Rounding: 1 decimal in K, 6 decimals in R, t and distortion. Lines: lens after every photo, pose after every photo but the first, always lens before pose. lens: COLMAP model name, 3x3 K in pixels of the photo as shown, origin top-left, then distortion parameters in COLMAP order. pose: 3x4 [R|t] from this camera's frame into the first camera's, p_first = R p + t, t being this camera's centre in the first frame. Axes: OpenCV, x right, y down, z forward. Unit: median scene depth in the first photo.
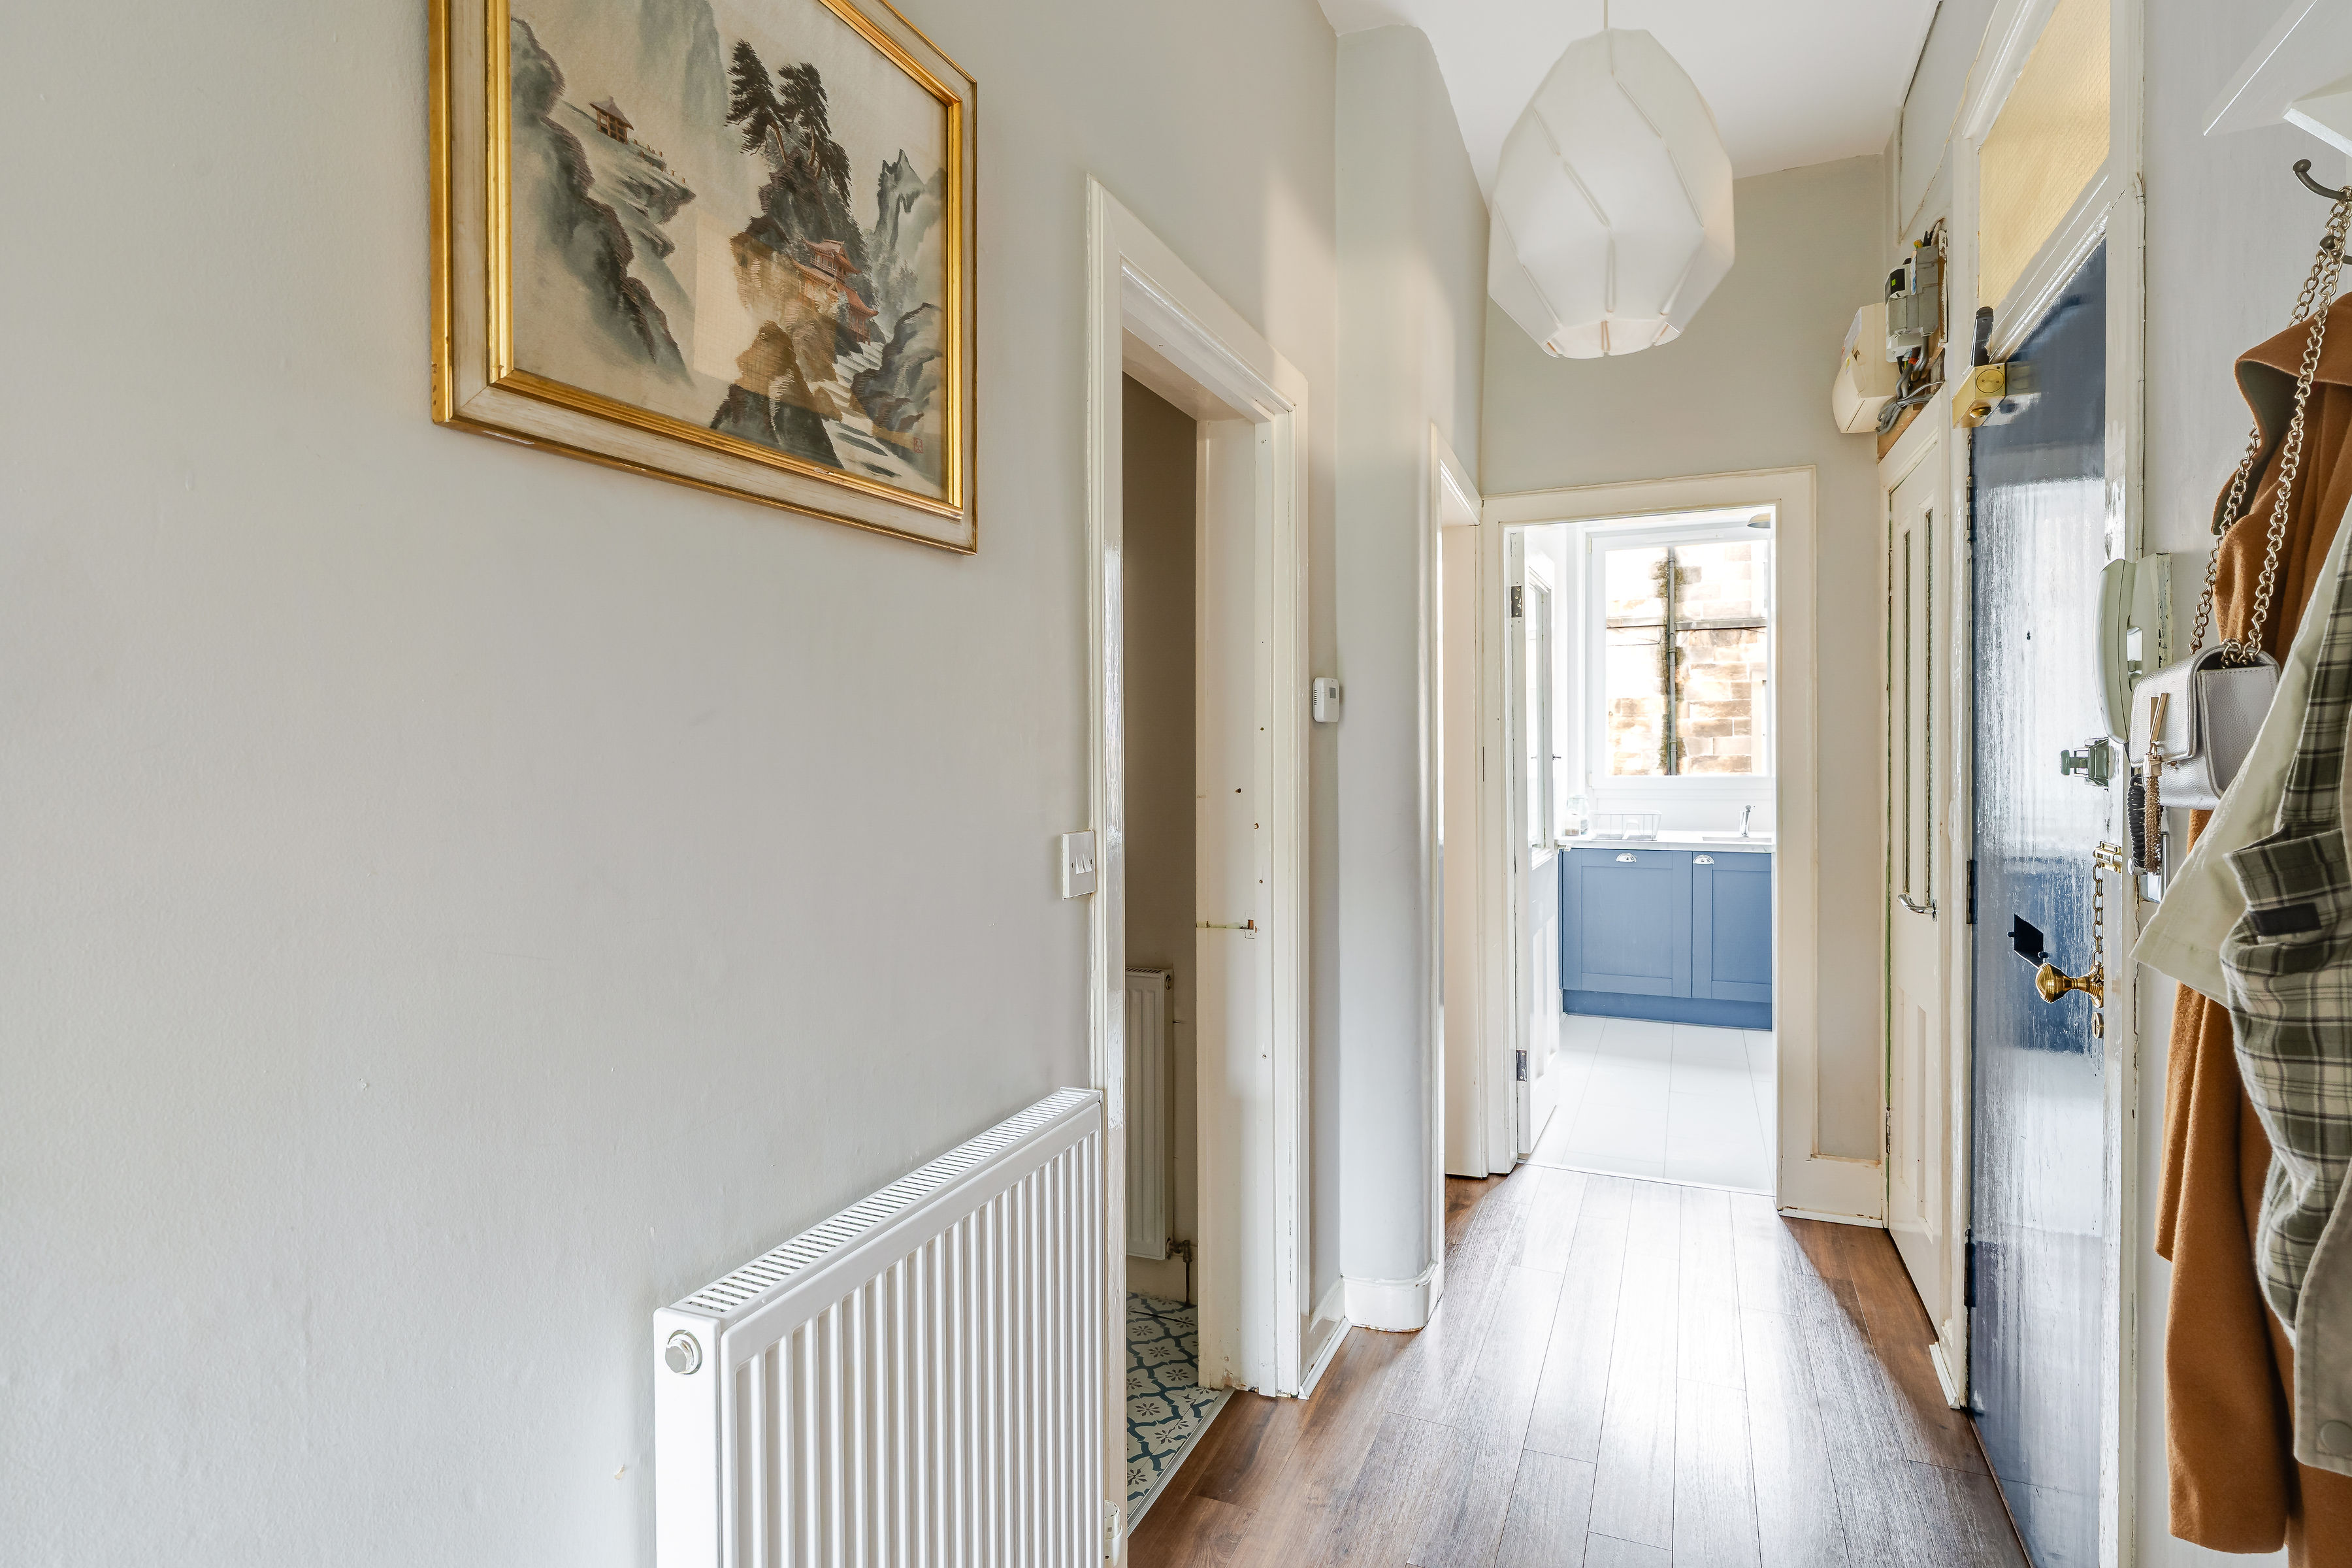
lens RADIAL K [[1243.0, 0, 1158.9], [0, 1243.0, 767.4], [0, 0, 1]] dist [0.003200, 0.000124]
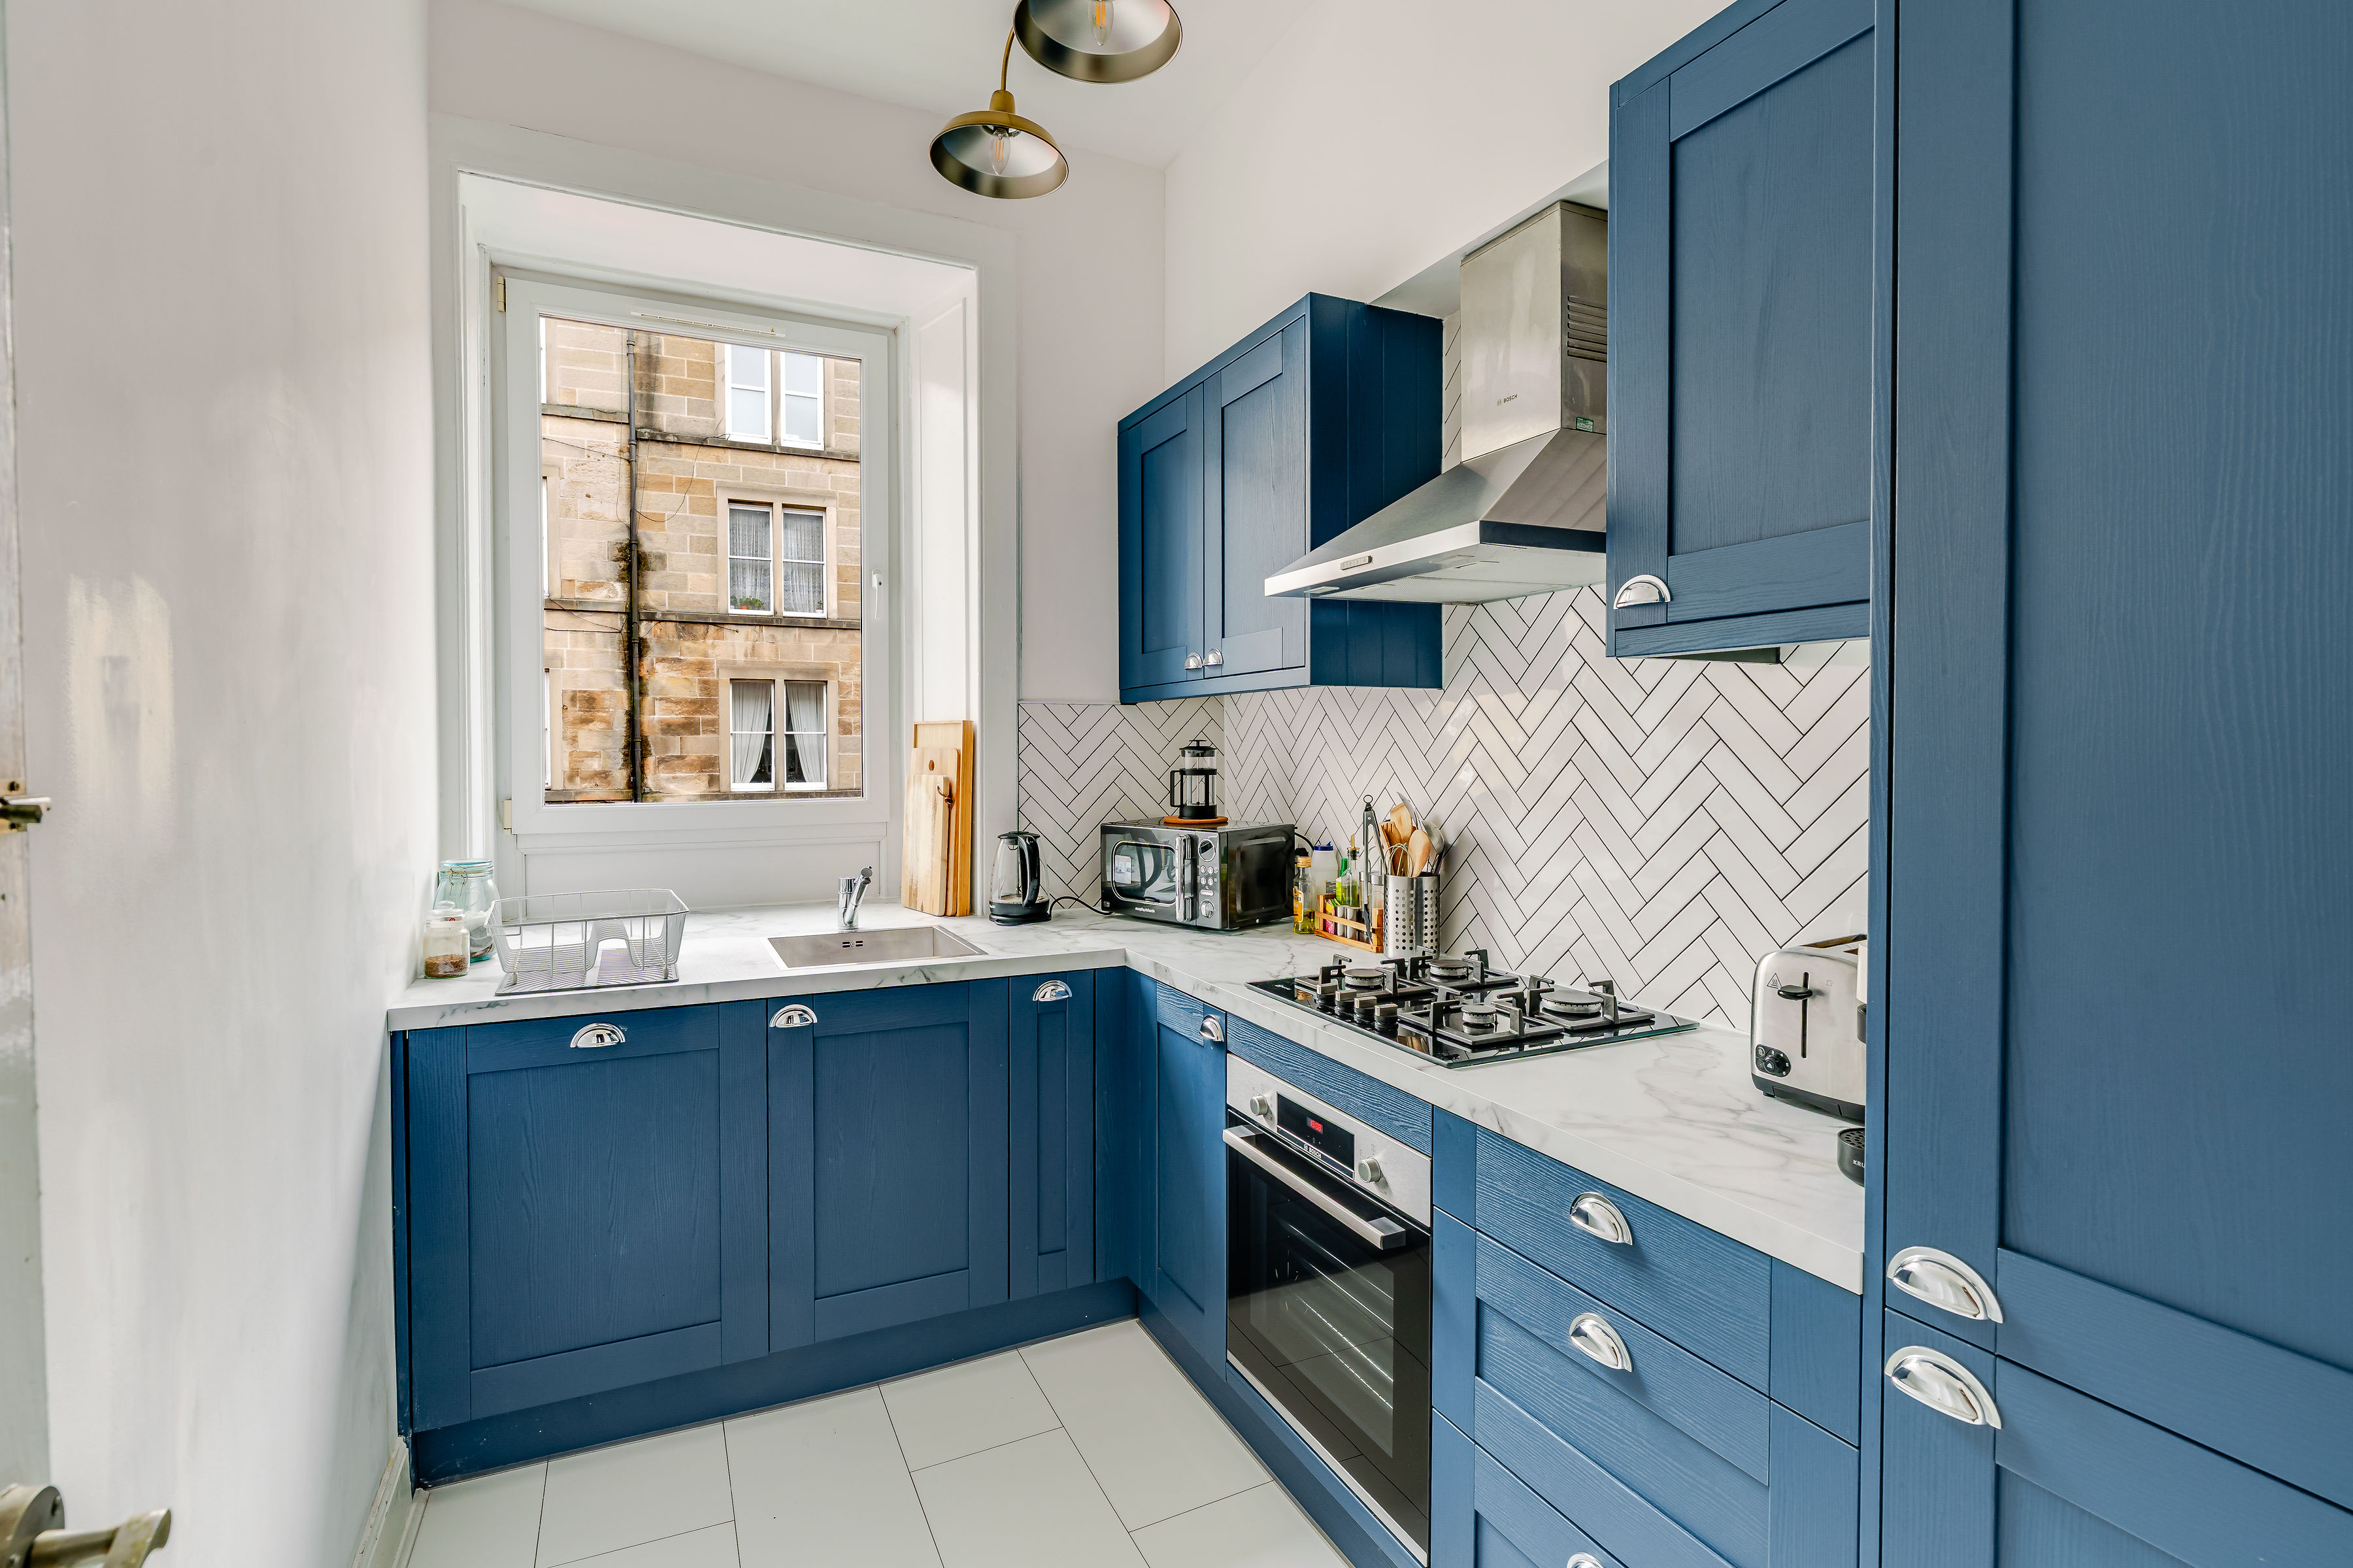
lens RADIAL K [[1105.7, 0, 1172.5], [0, 1105.7, 772.3], [0, 0, 1]] dist [-0.004705, 0.001019]
pose [[0.659957, -0.010829, 0.751226, 0.060826], [0.005449, 0.999939, 0.009627, -0.002496], [-0.751284, -0.002261, 0.659975, 0.163653]]
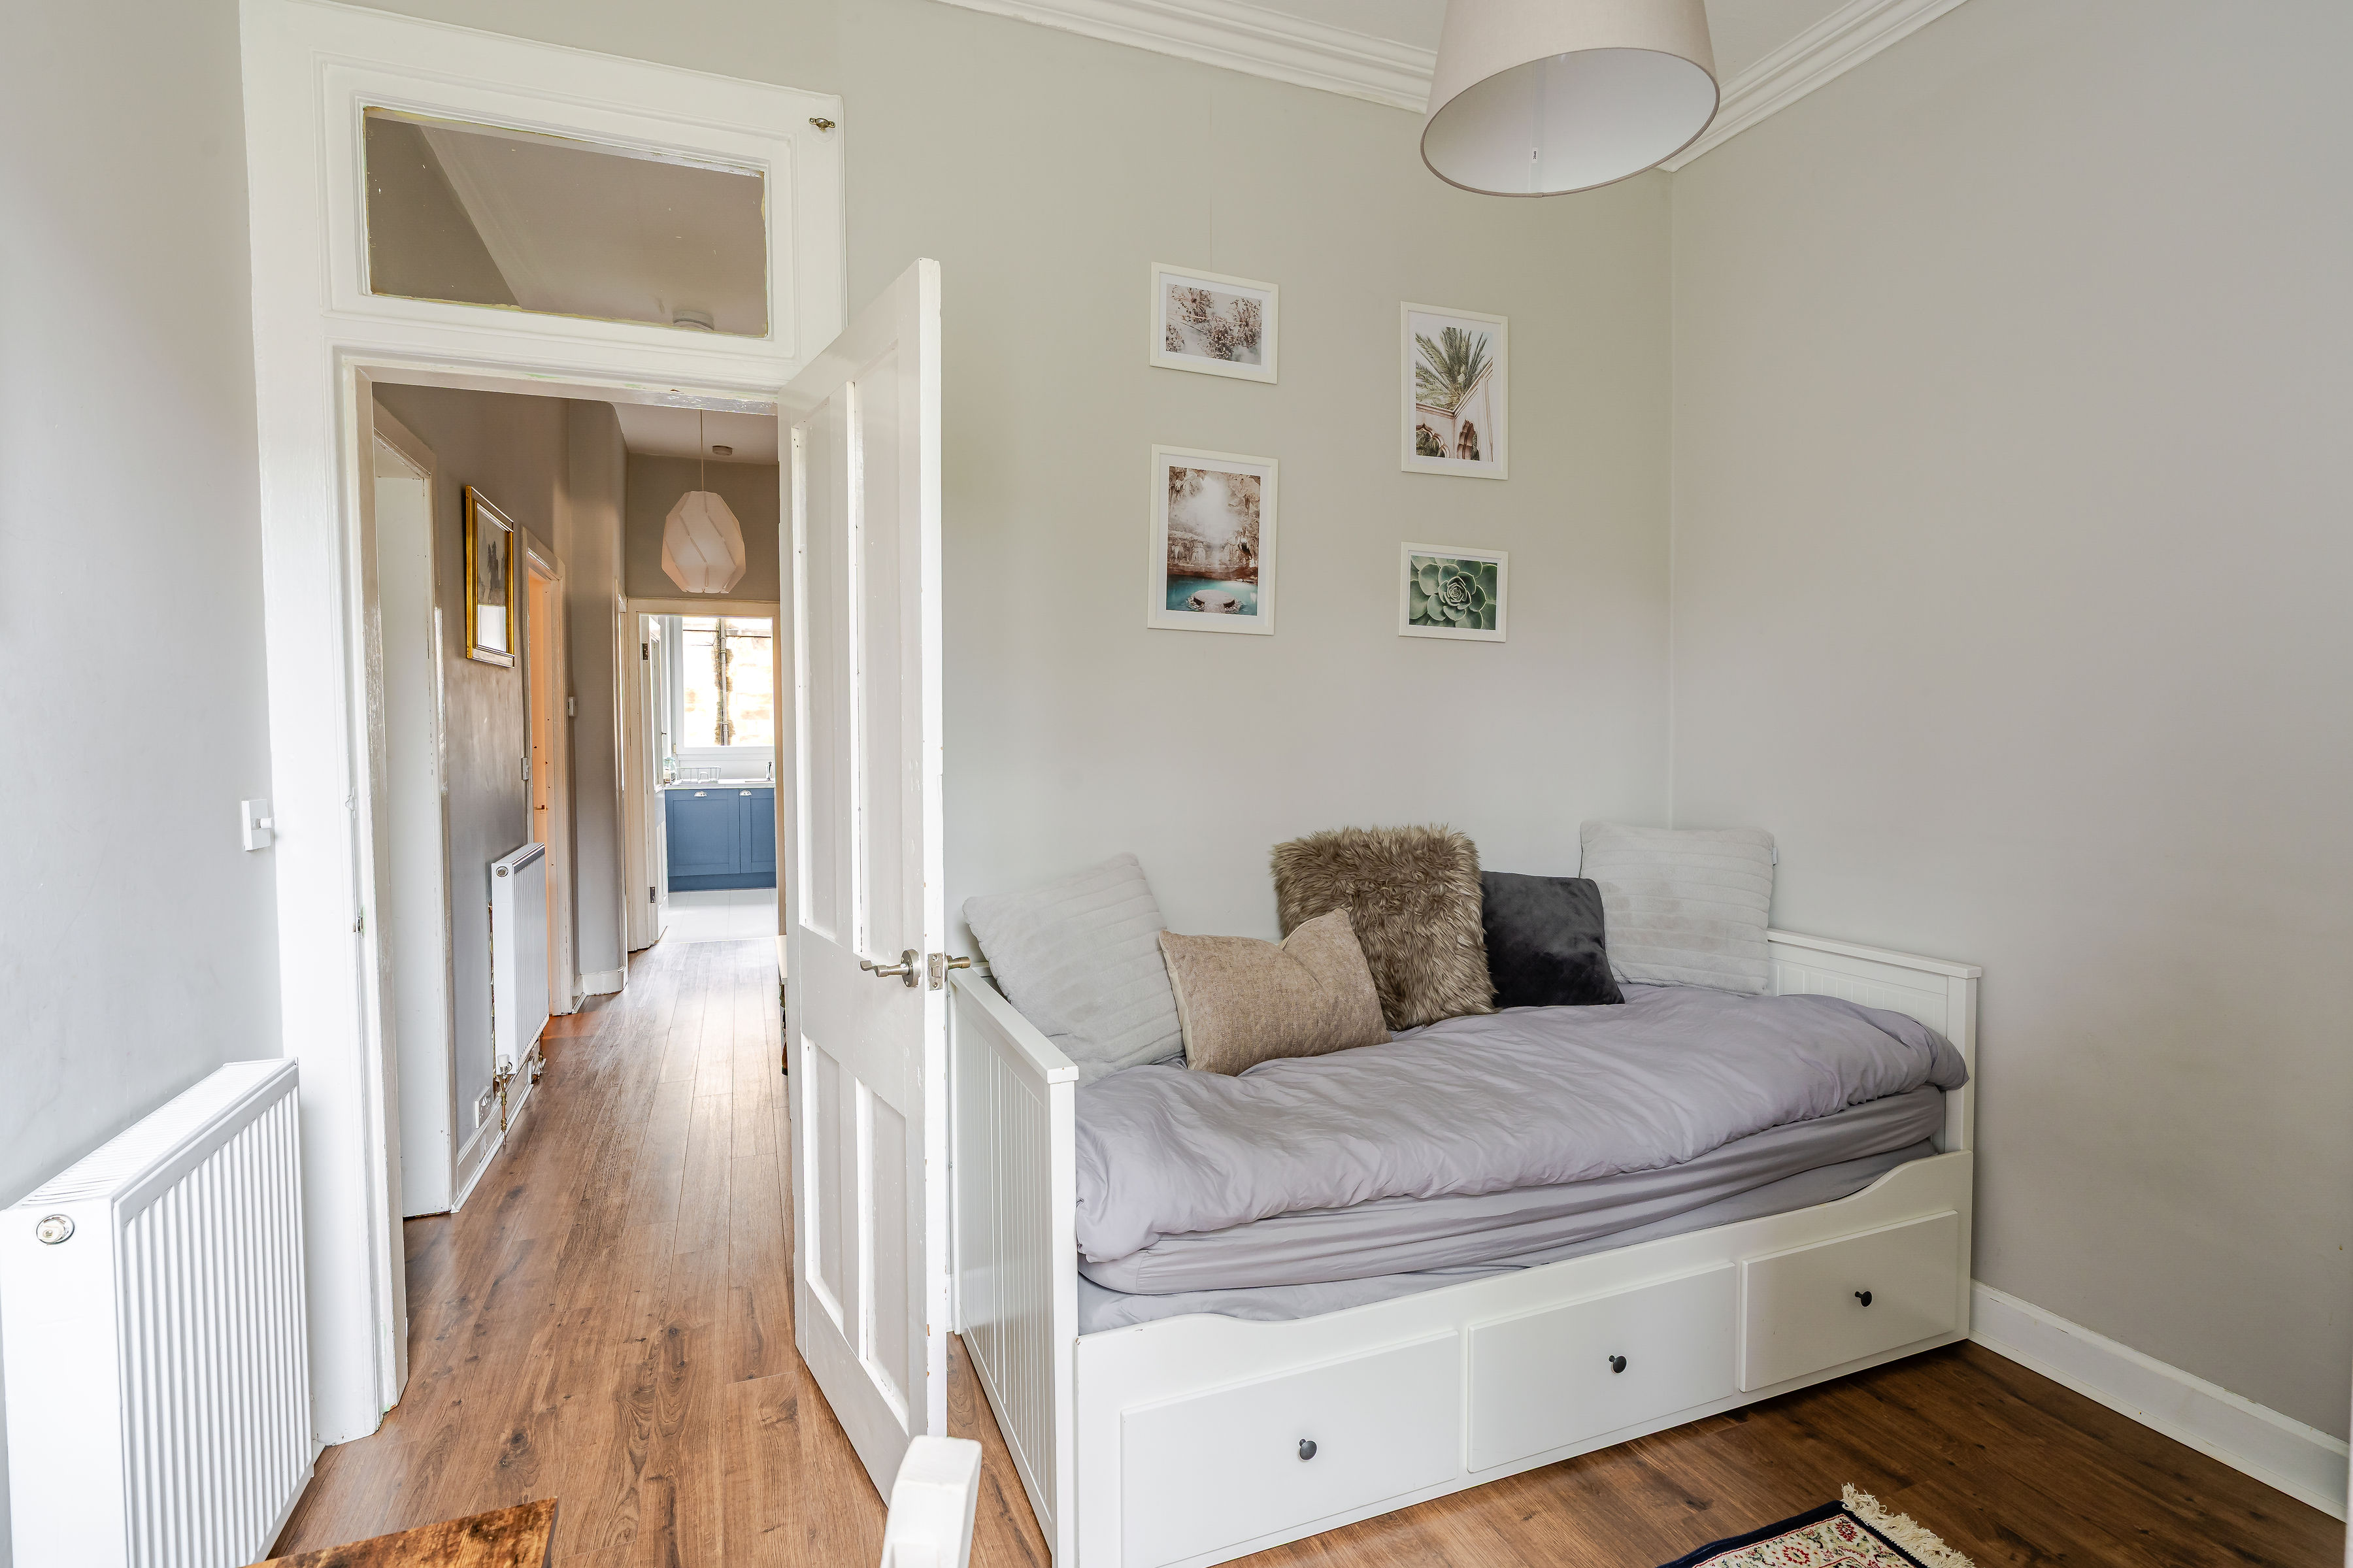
lens RADIAL K [[1105.7, 0, 1159.0], [0, 1105.7, 774.7], [0, 0, 1]] dist [-0.004705, 0.001019]
pose [[0.720163, -0.022260, 0.693447, -0.053662], [0.003615, 0.999592, 0.028333, 0.001627], [-0.693795, -0.017898, 0.719950, -0.127210]]
